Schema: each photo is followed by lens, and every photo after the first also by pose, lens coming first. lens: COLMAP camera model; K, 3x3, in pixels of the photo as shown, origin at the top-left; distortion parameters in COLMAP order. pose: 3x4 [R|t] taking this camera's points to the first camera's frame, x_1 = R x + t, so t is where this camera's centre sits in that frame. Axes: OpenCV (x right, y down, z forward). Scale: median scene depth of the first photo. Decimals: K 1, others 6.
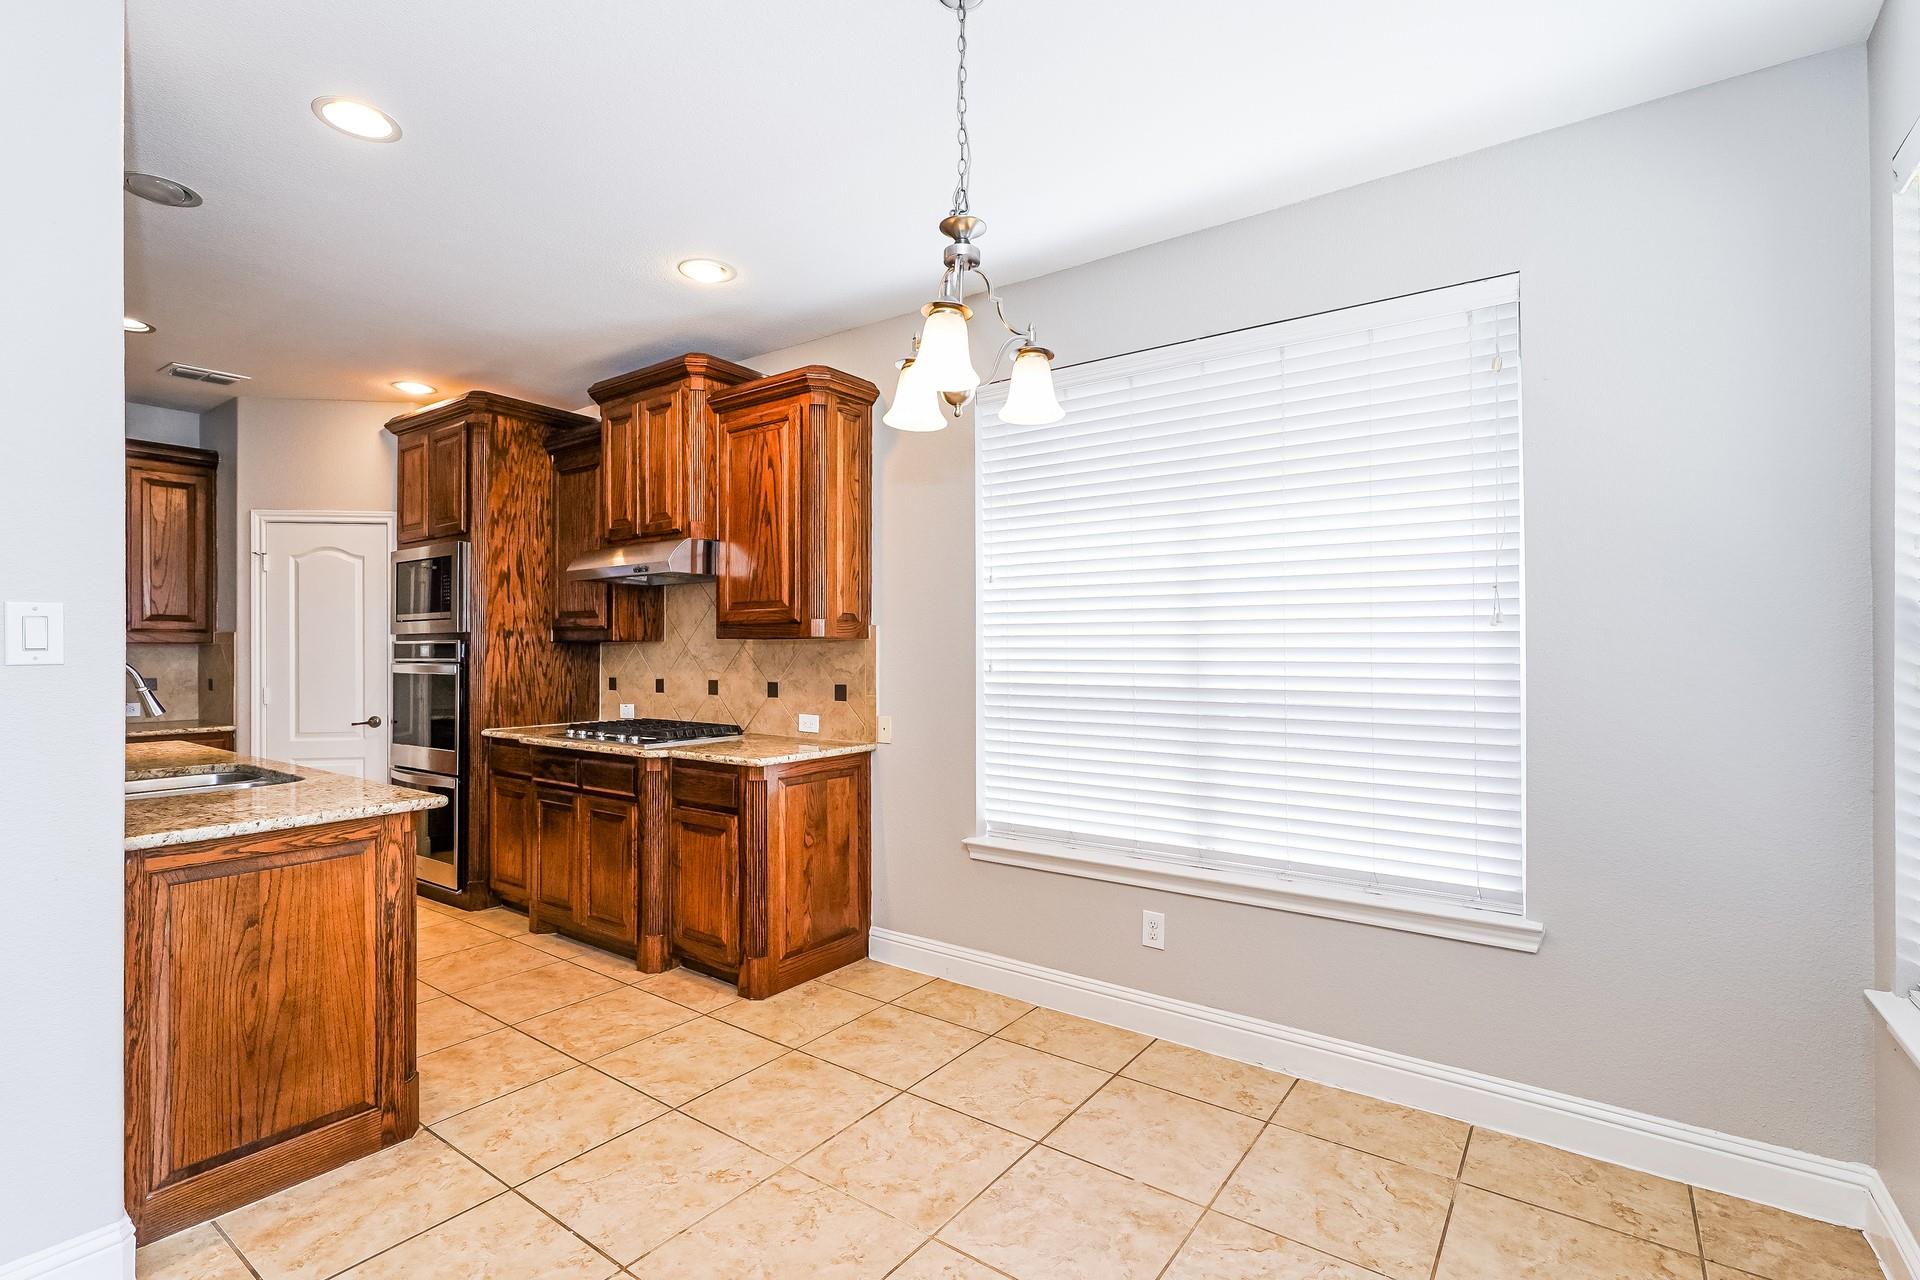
lens RADIAL K [[879.5, 0, 960.1], [0, 879.5, 644.5], [0, 0, 1]] dist [-0.001831, -0.000925]
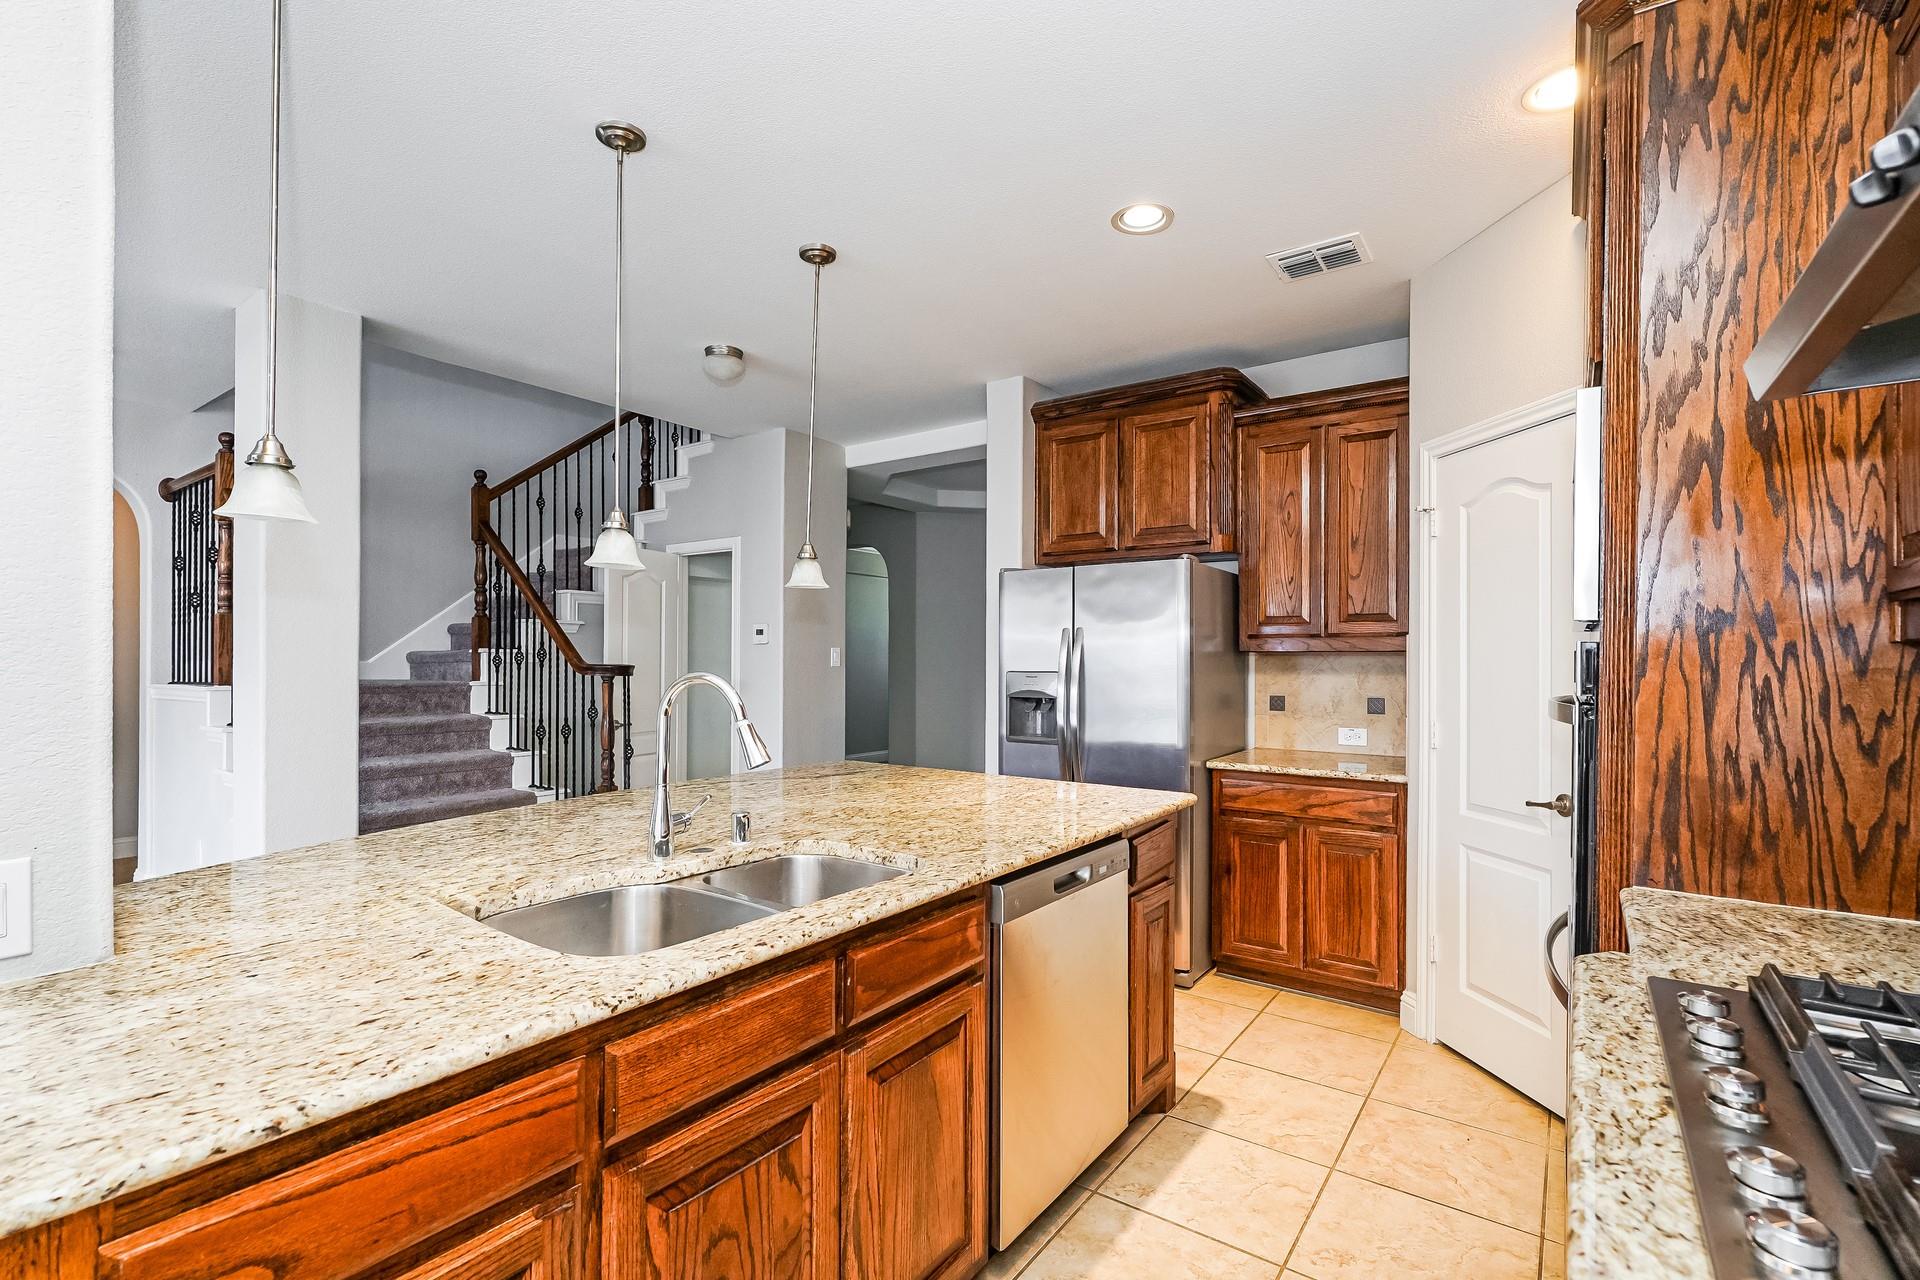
lens RADIAL K [[879.5, 0, 957.6], [0, 879.5, 651.2], [0, 0, 1]] dist [-0.001831, -0.000925]
pose [[-0.001212, -0.003678, -0.999993, -0.169529], [0.000030, 0.999993, -0.003678, 0.001219], [0.999999, -0.000034, -0.001212, 0.688619]]
